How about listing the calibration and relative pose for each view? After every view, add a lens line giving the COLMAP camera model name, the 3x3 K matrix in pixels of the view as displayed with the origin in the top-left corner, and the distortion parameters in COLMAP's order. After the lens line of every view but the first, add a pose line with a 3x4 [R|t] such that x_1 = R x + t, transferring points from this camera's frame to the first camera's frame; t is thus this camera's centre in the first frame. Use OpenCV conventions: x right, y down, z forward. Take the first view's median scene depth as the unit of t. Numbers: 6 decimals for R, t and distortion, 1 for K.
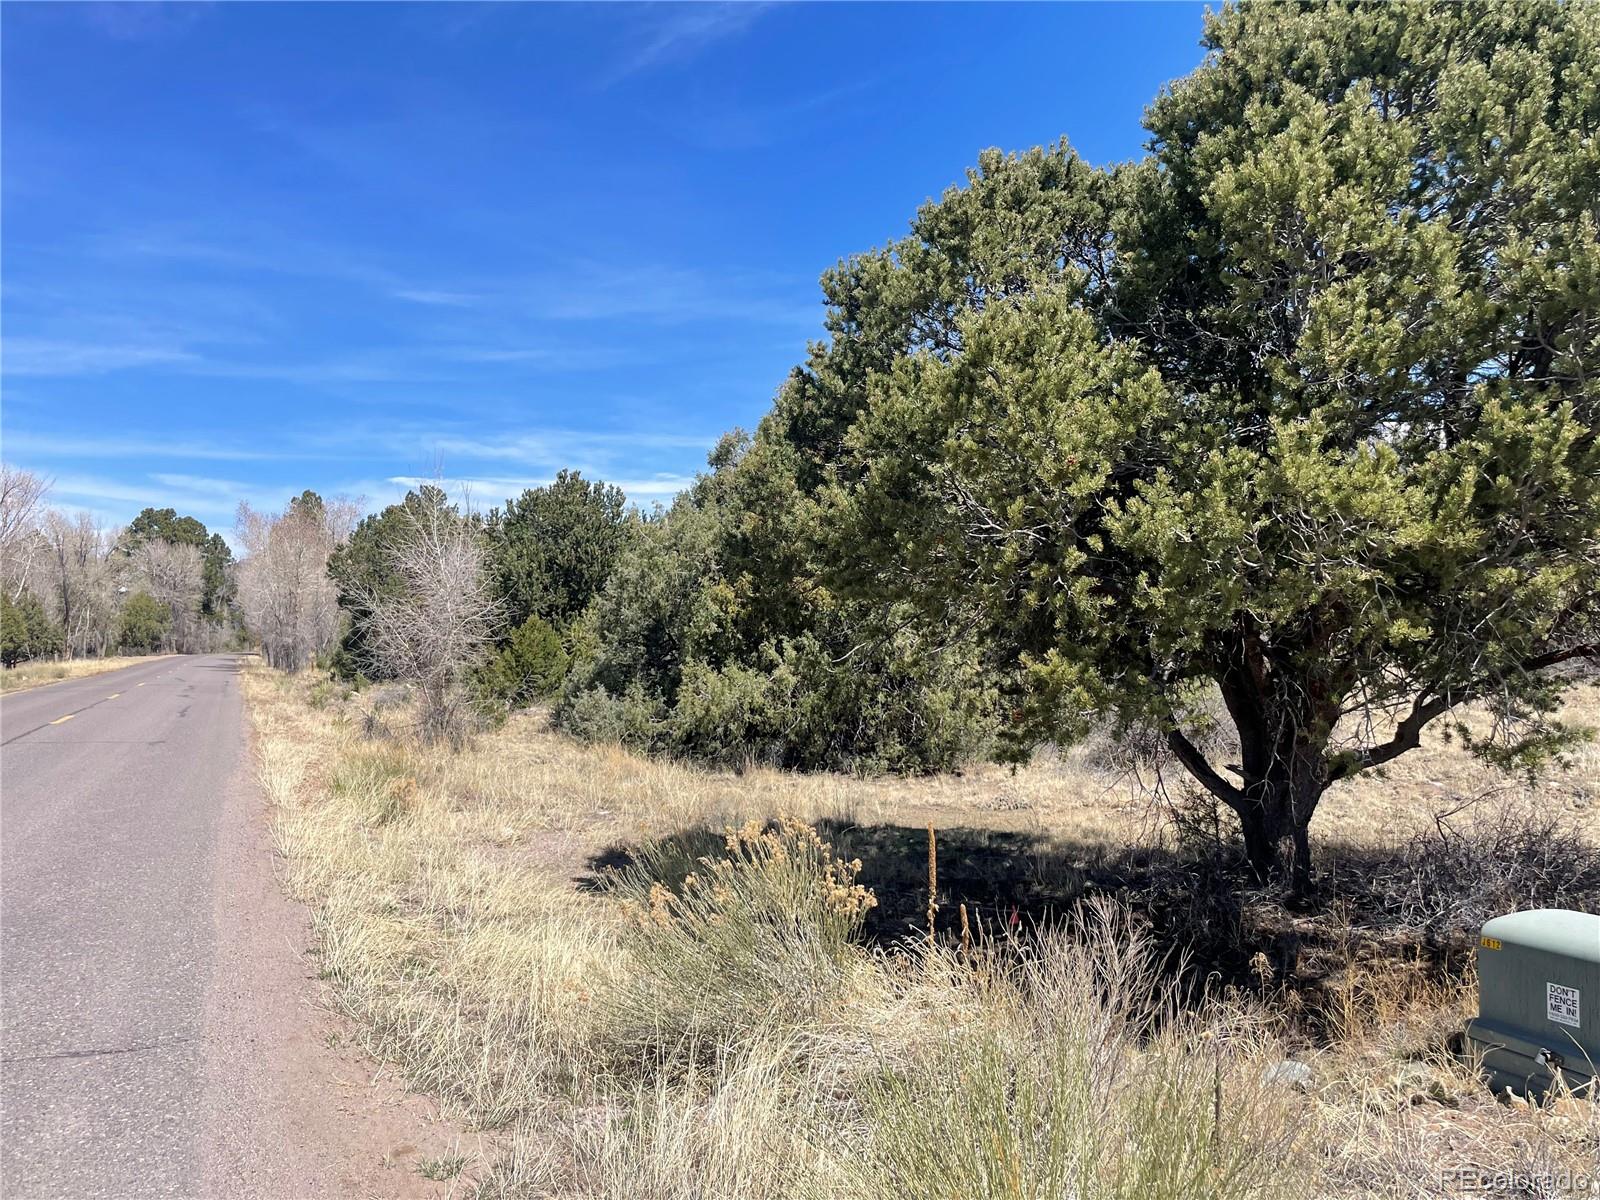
lens RADIAL K [[1206.0, 0, 789.8], [0, 1206.0, 587.0], [0, 0, 1]] dist [0.085041, -0.118322]
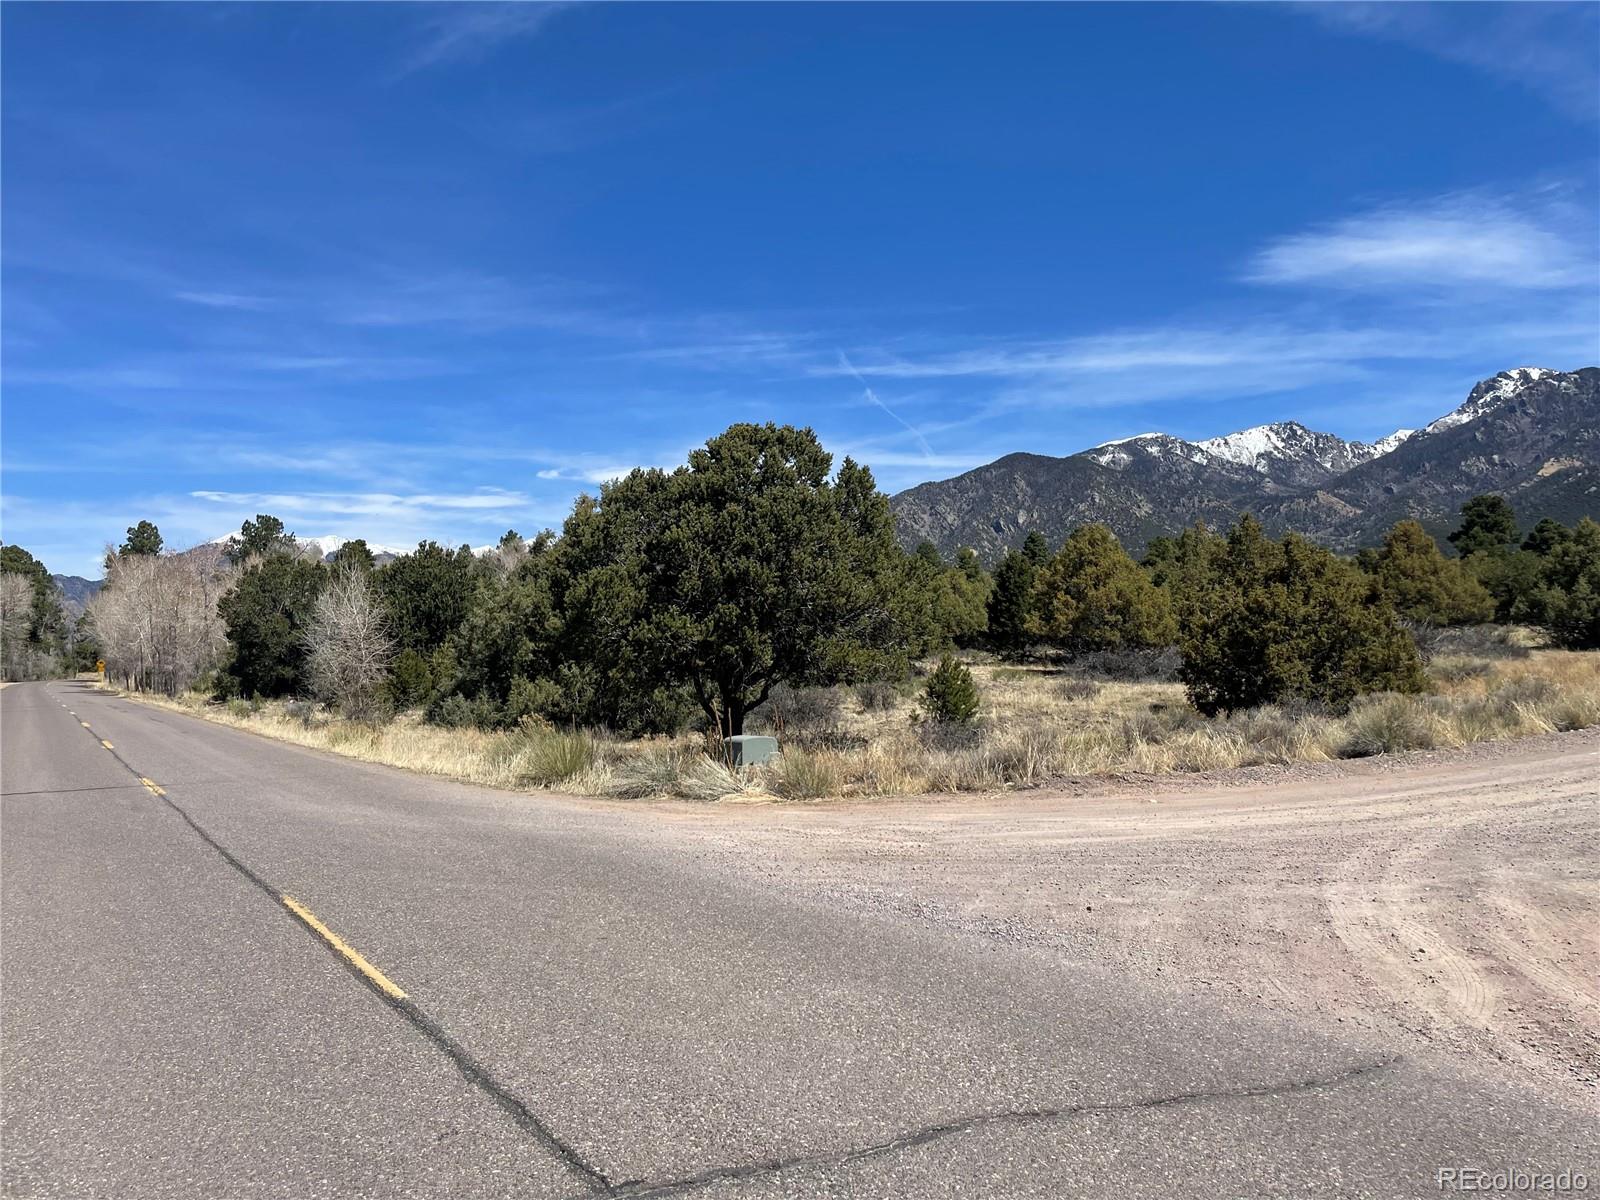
lens RADIAL K [[1204.5, 0, 795.9], [0, 1204.5, 593.6], [0, 0, 1]] dist [0.111495, -0.158051]
pose [[0.990613, -0.008122, 0.136457, 0.065219], [0.009140, 0.999935, -0.006836, -0.034967], [-0.136393, 0.008019, 0.990622, -0.642237]]
